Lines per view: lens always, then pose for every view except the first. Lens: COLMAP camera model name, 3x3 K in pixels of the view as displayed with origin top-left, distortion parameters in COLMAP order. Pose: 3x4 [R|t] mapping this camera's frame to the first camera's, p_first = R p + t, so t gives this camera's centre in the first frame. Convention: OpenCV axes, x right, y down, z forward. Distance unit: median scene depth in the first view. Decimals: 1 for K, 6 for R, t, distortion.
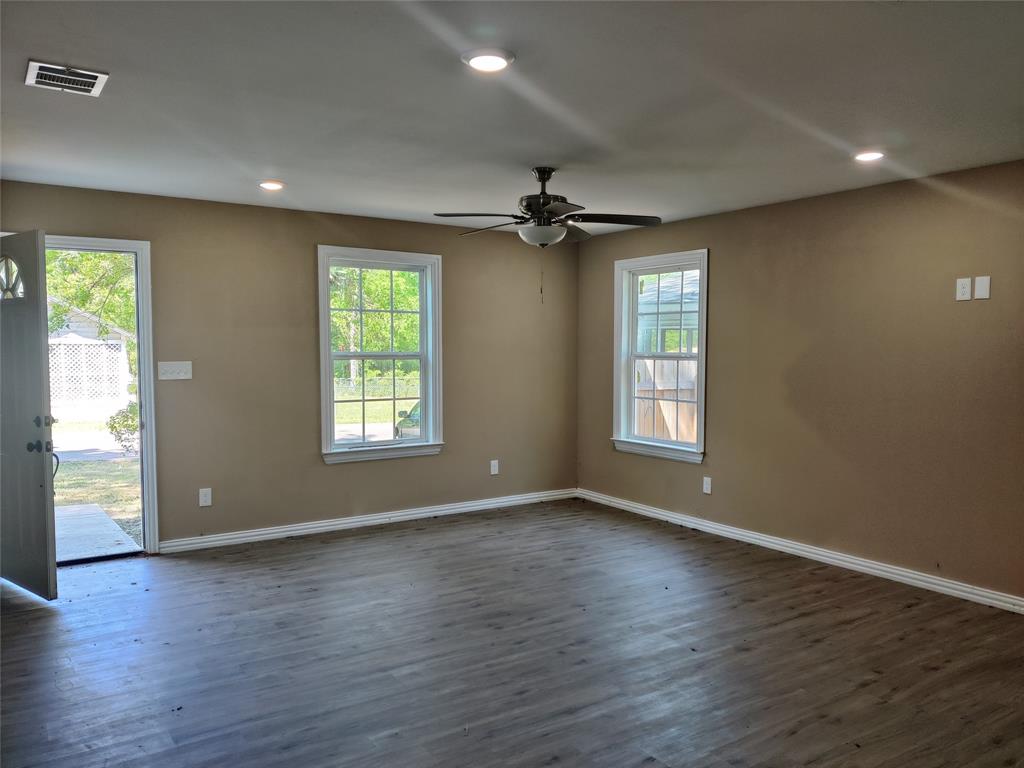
lens RADIAL K [[826.2, 0, 512.0], [0, 826.2, 384.0], [0, 0, 1]] dist [0.054578, -0.000942]
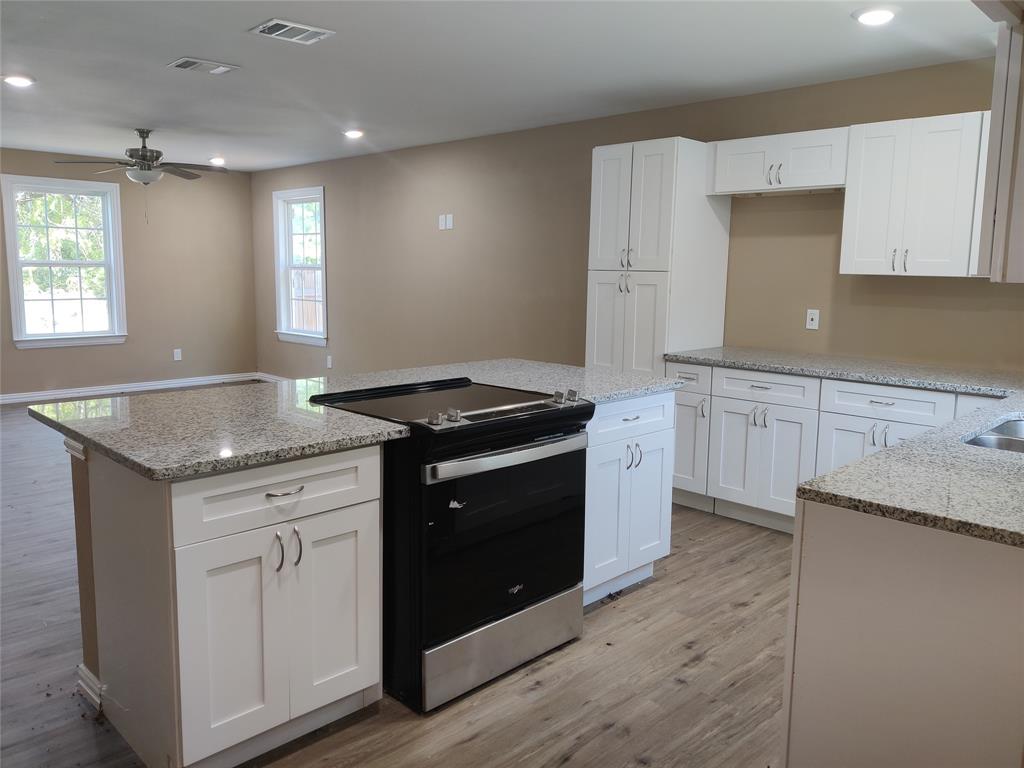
lens RADIAL K [[802.0, 0, 510.9], [0, 802.0, 364.0], [0, 0, 1]] dist [-0.006896, -0.000637]
pose [[0.975611, -0.015064, 0.218990, 0.227897], [-0.001561, 0.997141, 0.075547, 0.024297], [-0.219502, -0.074046, 0.972798, -0.332630]]
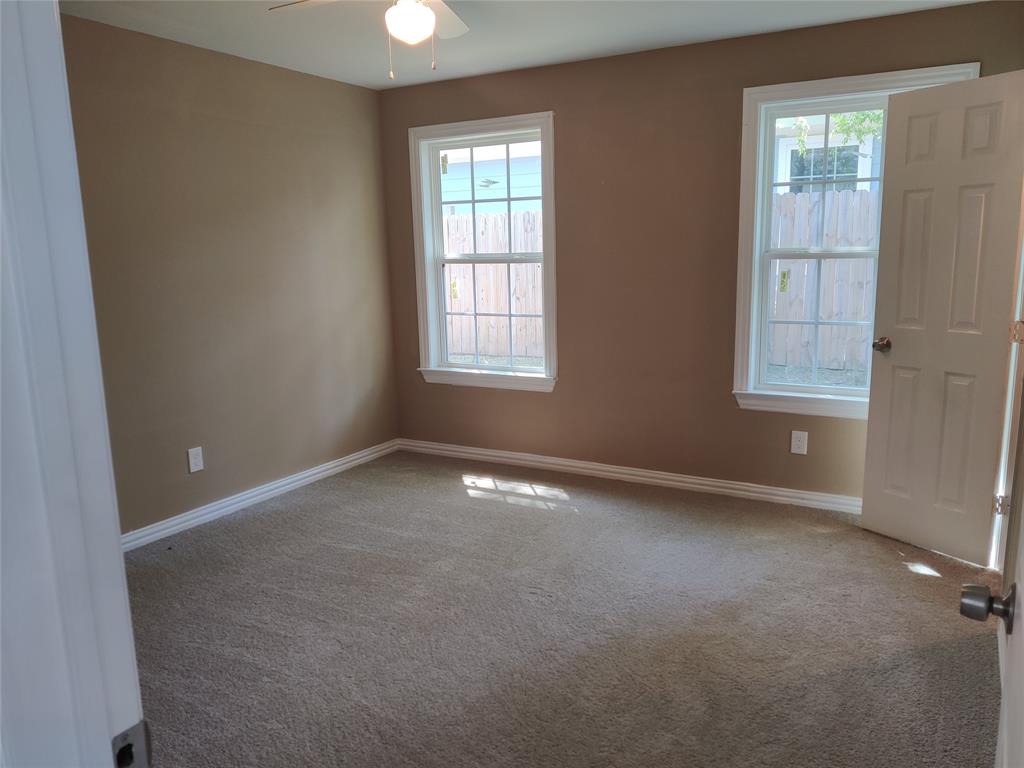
lens RADIAL K [[826.2, 0, 512.0], [0, 826.2, 384.0], [0, 0, 1]] dist [0.054578, -0.000942]
pose [[0.870915, -0.093596, 0.482438, -0.186201], [0.037088, 0.991414, 0.125388, -0.013382], [-0.490032, -0.091310, 0.866909, 0.325920]]
